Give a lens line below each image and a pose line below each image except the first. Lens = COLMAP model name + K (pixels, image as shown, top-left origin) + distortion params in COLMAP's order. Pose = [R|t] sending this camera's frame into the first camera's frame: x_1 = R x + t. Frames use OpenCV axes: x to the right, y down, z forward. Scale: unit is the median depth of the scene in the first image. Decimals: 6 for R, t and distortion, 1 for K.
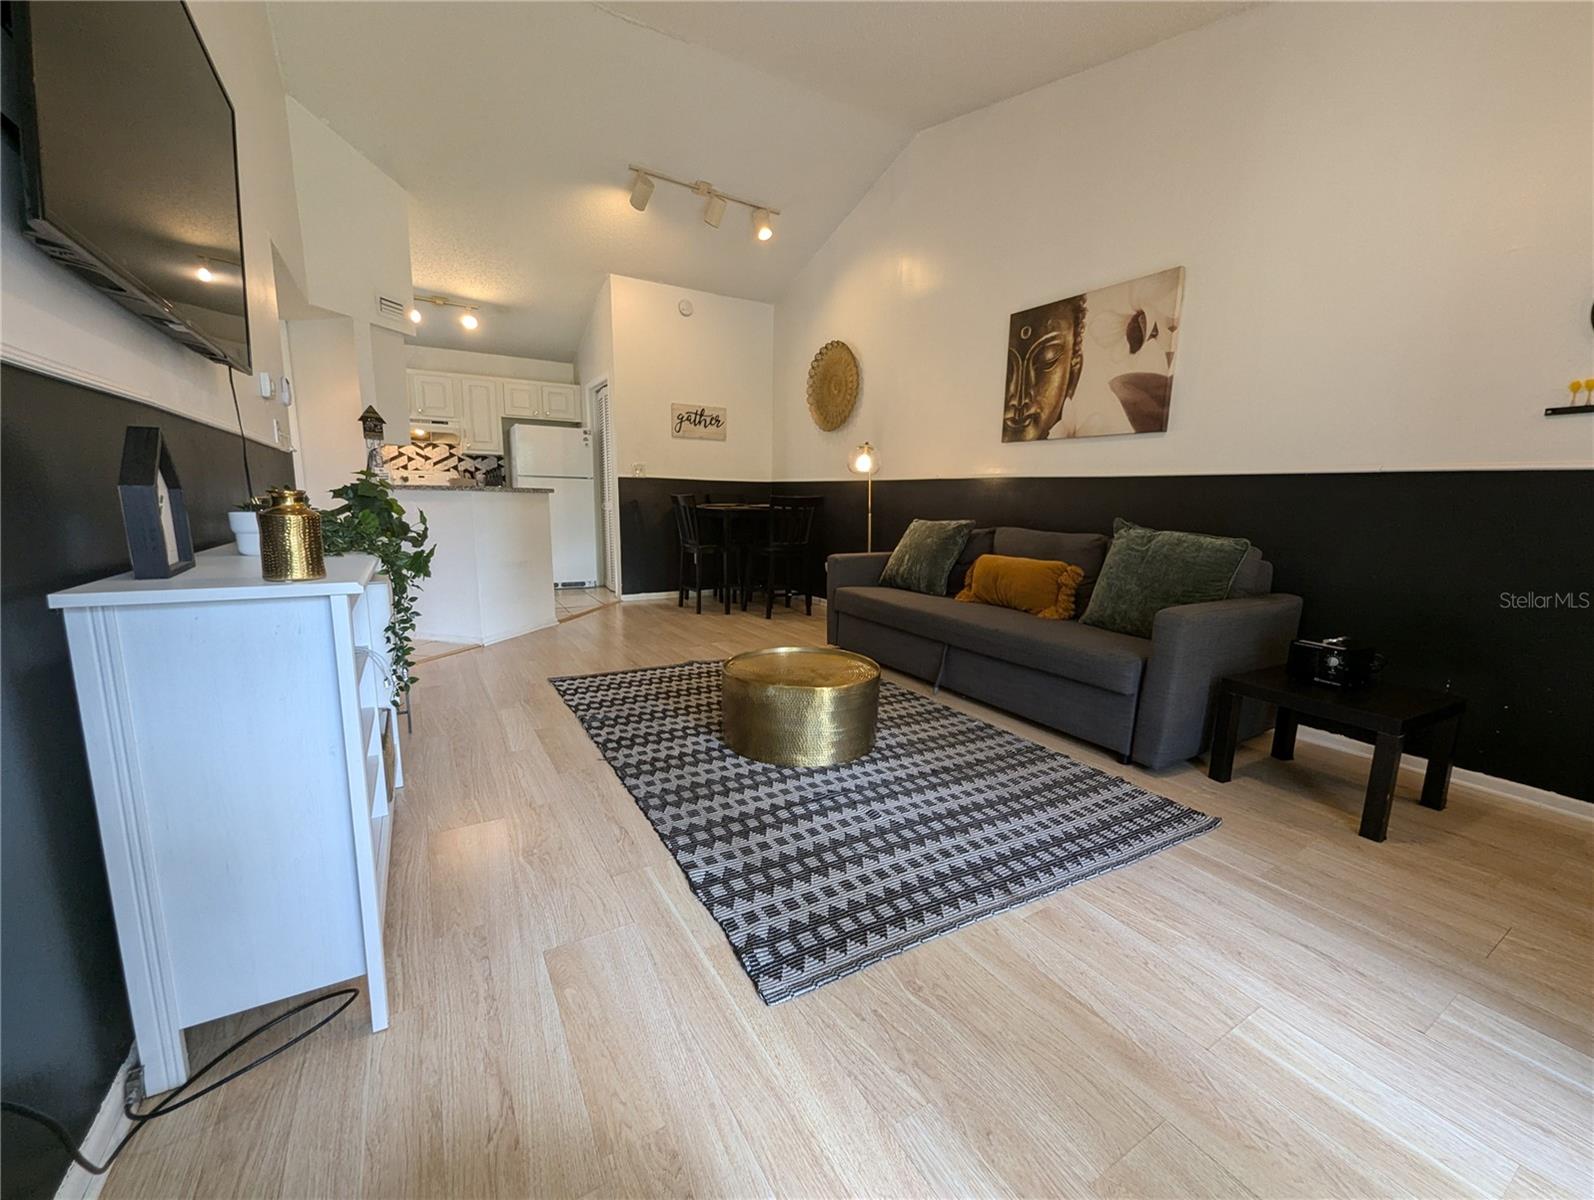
lens RADIAL K [[629.9, 0, 794.8], [0, 629.9, 599.6], [0, 0, 1]] dist [0.005155, -0.002810]
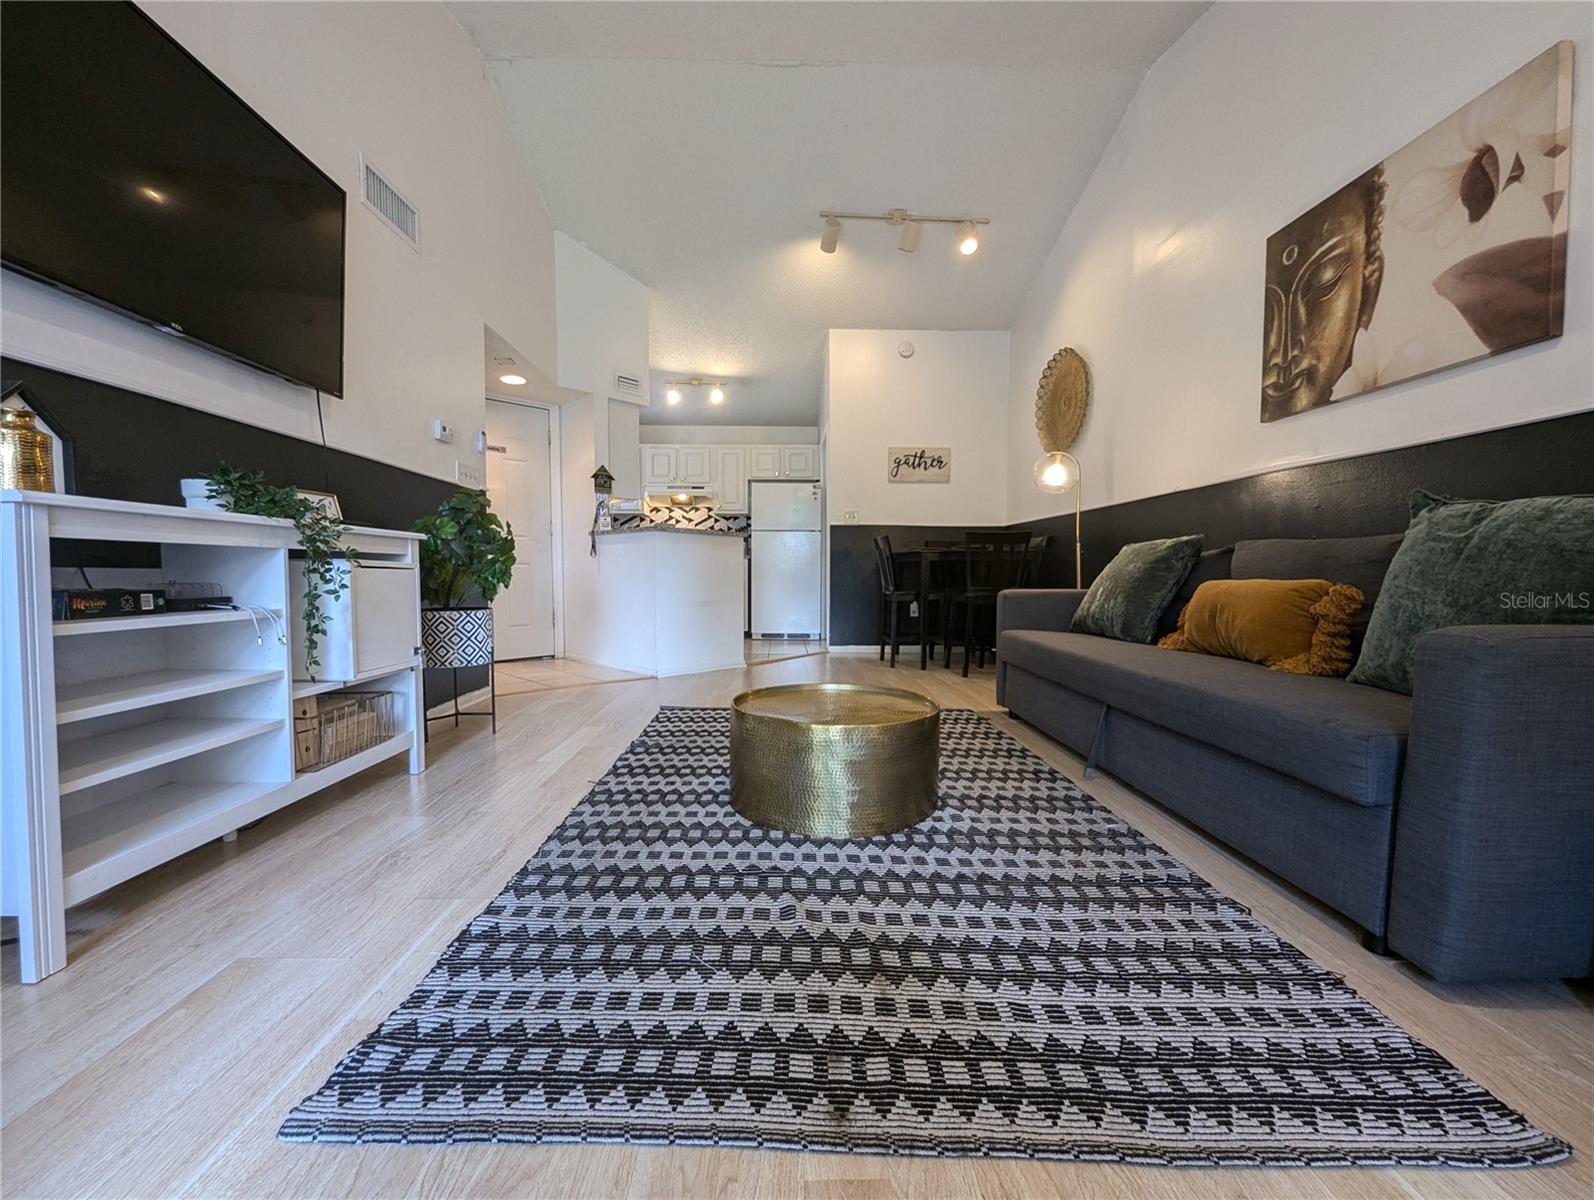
lens RADIAL K [[629.9, 0, 794.8], [0, 629.9, 599.6], [0, 0, 1]] dist [0.005155, -0.002810]
pose [[0.871946, 0.006477, -0.489560, 0.291617], [-0.067504, 0.991953, -0.107107, 0.057372], [0.484927, 0.126439, 0.865366, 0.257491]]
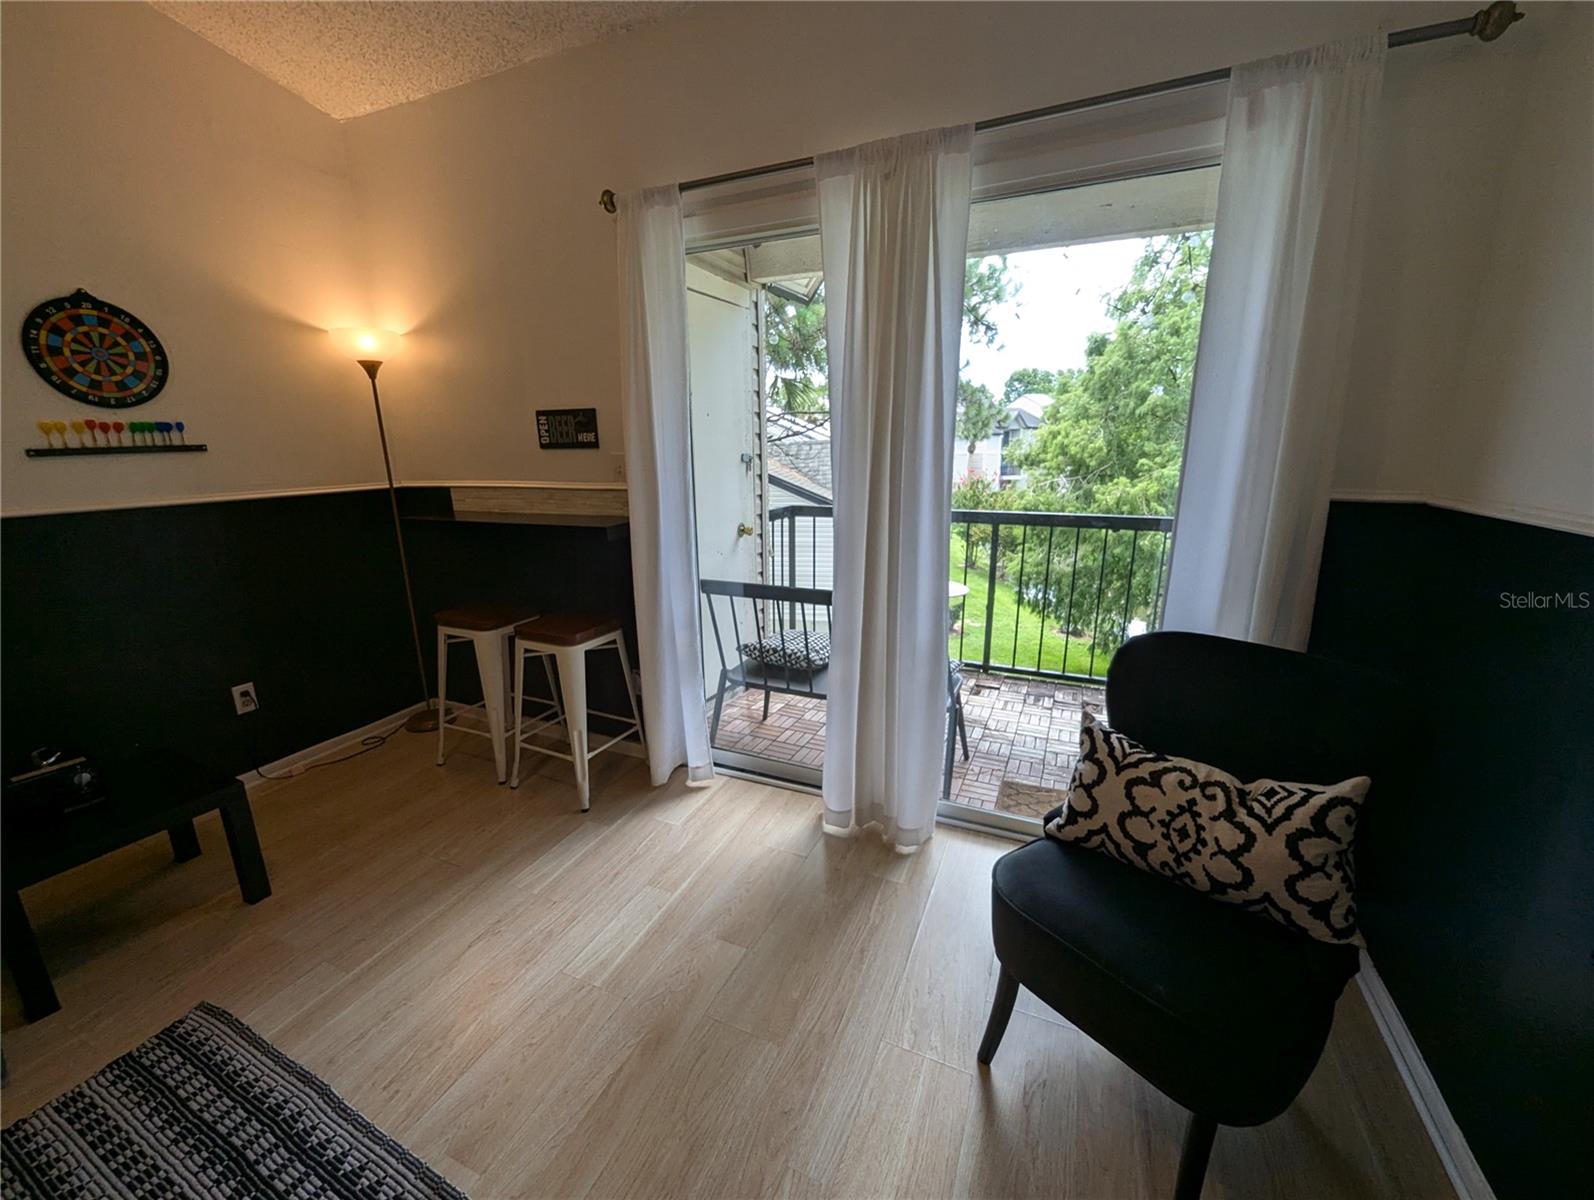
lens RADIAL K [[629.9, 0, 794.8], [0, 629.9, 599.6], [0, 0, 1]] dist [0.005155, -0.002810]
pose [[-0.576186, -0.212363, 0.789248, -0.160786], [0.133487, 0.928237, 0.347213, -0.183288], [-0.806344, 0.305413, -0.506490, 0.428434]]
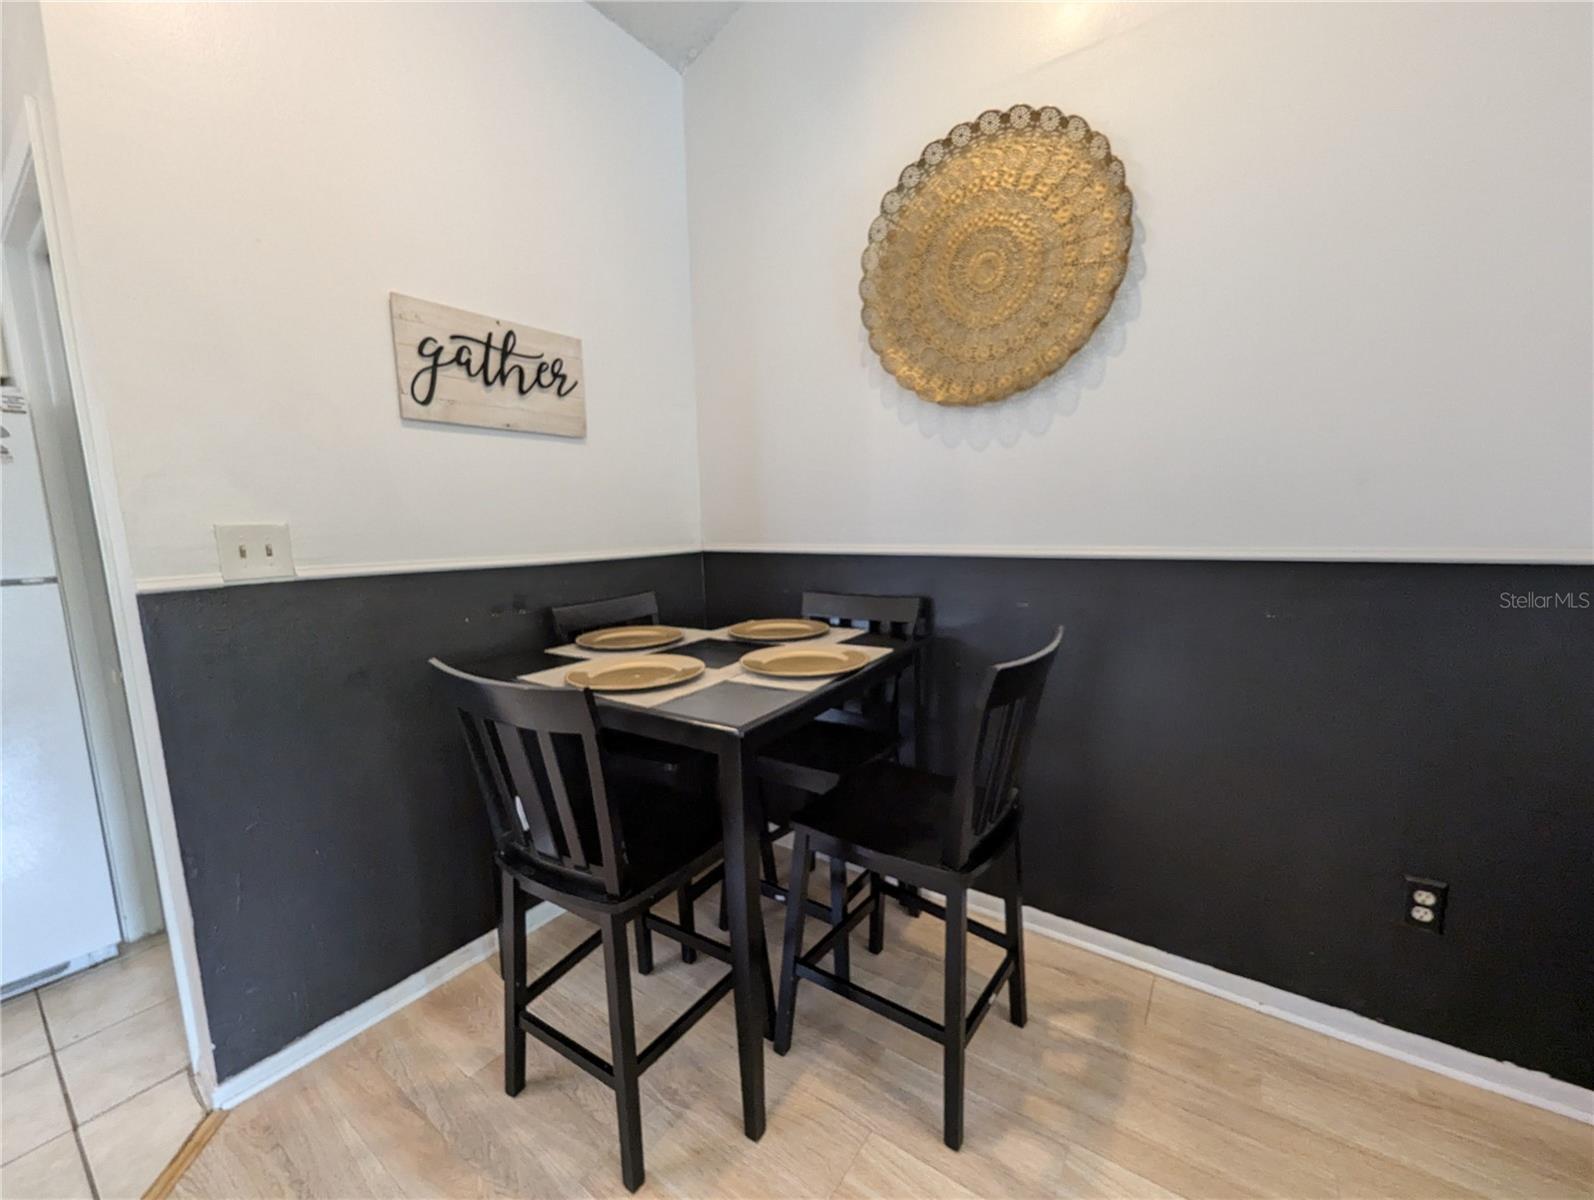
lens RADIAL K [[629.9, 0, 794.8], [0, 629.9, 599.6], [0, 0, 1]] dist [0.005155, -0.002810]
pose [[0.912145, -0.089623, 0.399950, -0.305263], [0.100733, 0.994890, -0.006795, -0.318078], [-0.397297, 0.046486, 0.916512, 1.345628]]
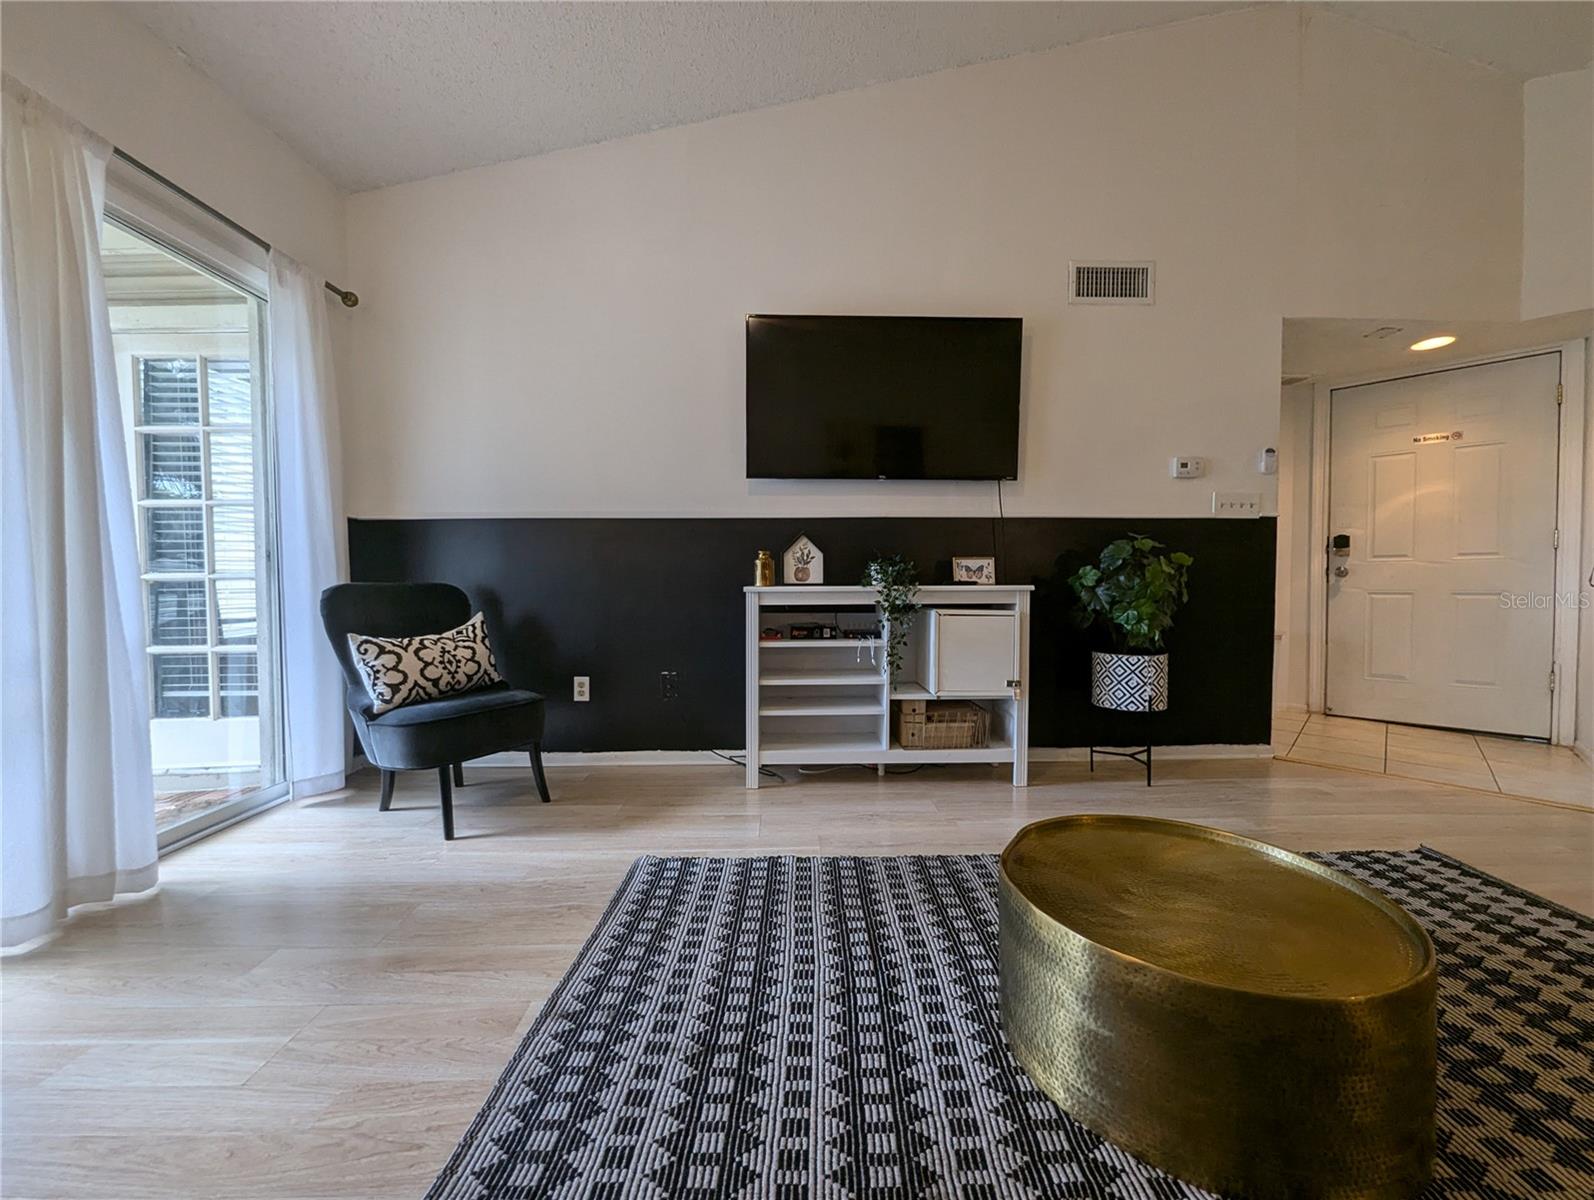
lens RADIAL K [[629.9, 0, 794.8], [0, 629.9, 599.6], [0, 0, 1]] dist [0.005155, -0.002810]
pose [[-0.497423, 0.013319, -0.867406, 0.457002], [-0.143341, 0.984877, 0.097323, -0.083816], [0.855584, 0.172745, -0.487991, 0.809385]]
